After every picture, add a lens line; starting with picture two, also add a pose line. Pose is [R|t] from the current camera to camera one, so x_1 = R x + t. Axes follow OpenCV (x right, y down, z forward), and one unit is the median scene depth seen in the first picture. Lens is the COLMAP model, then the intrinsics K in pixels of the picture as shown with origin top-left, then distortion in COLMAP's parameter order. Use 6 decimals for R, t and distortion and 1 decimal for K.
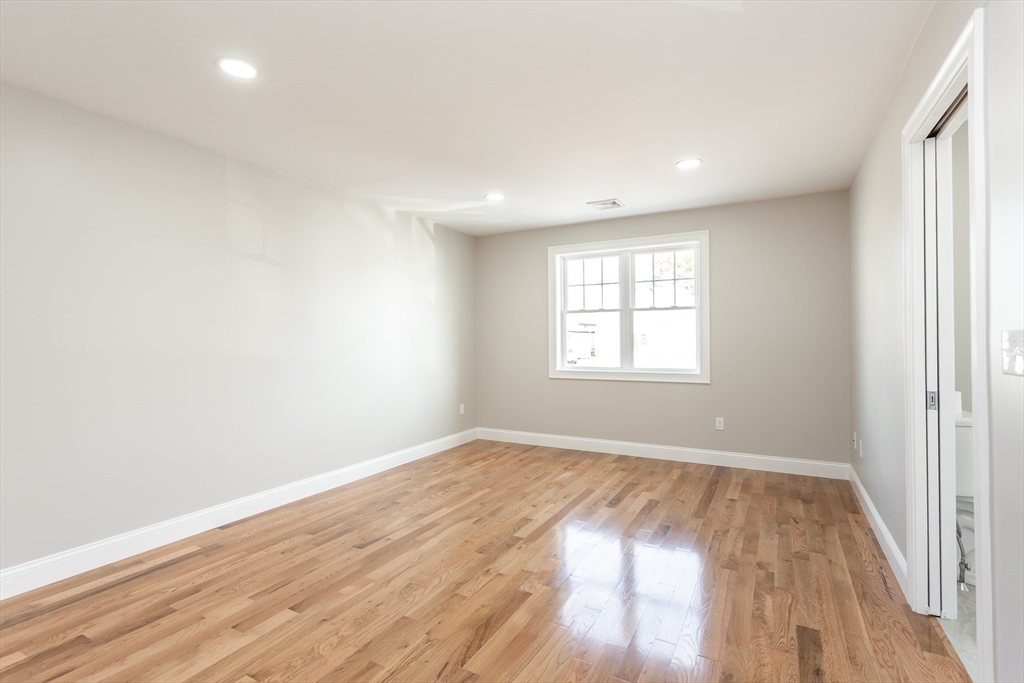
lens RADIAL K [[481.9, 0, 512.0], [0, 481.9, 341.5], [0, 0, 1]] dist [-0.000962, 0.000081]
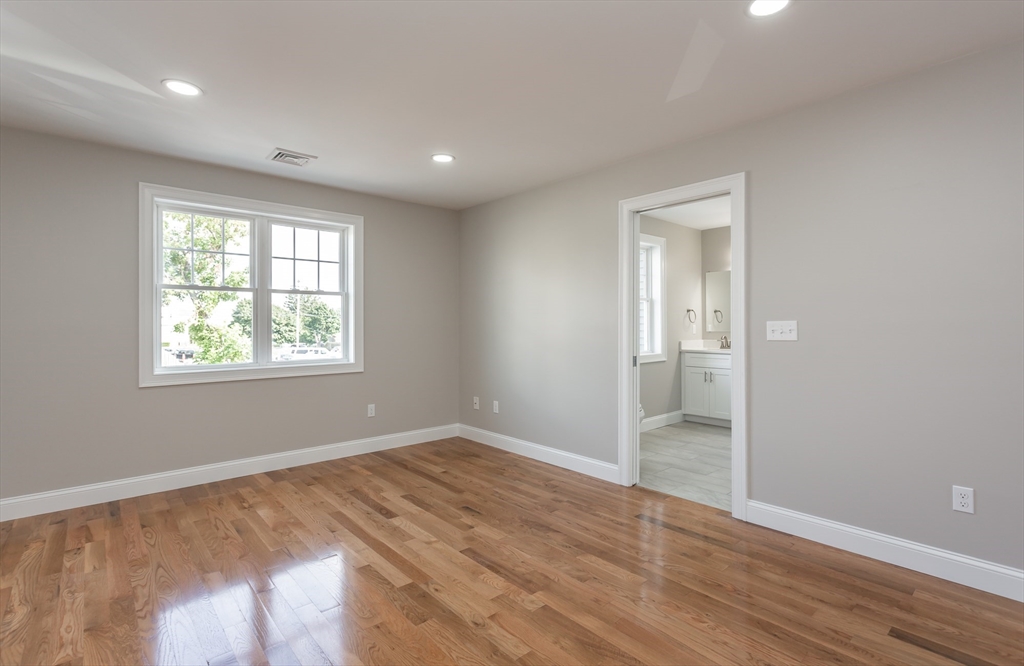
lens RADIAL K [[481.3, 0, 512.0], [0, 481.3, 333.0], [0, 0, 1]] dist [-0.001184, 0.000184]
pose [[0.332433, -0.008724, 0.943087, -0.582731], [0.005561, 0.999958, 0.007290, 0.001691], [-0.943111, 0.002821, 0.332467, 0.529405]]
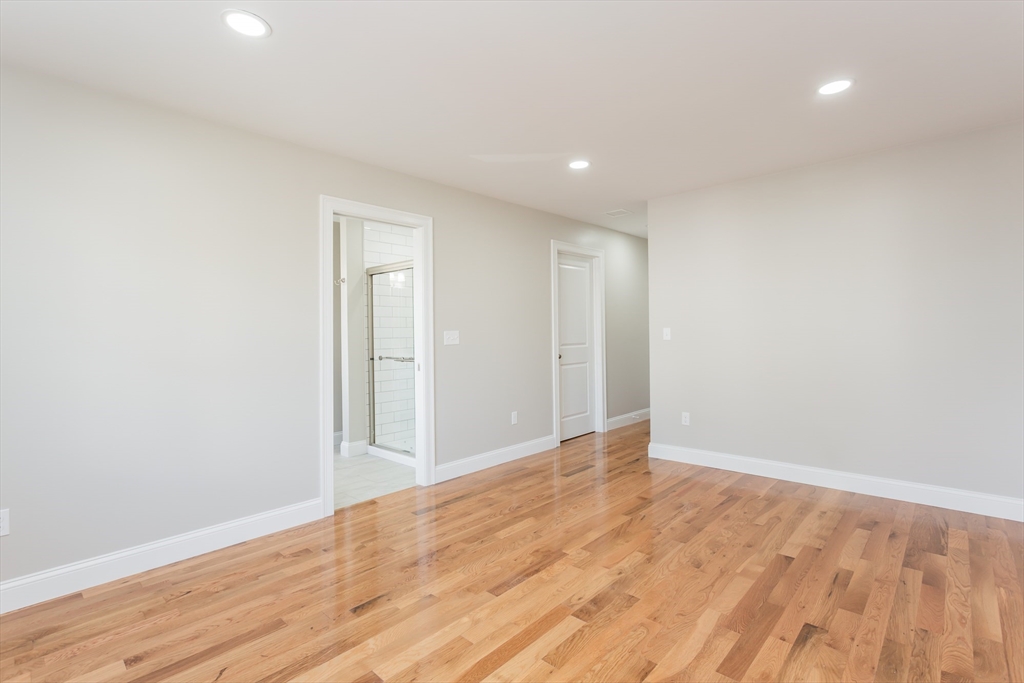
lens RADIAL K [[481.9, 0, 512.0], [0, 481.9, 341.5], [0, 0, 1]] dist [-0.000962, 0.000081]
pose [[-0.971241, 0.018337, 0.237392, -0.058630], [0.023757, 0.999518, 0.019993, -0.004671], [-0.236911, 0.025058, -0.971208, 1.513929]]
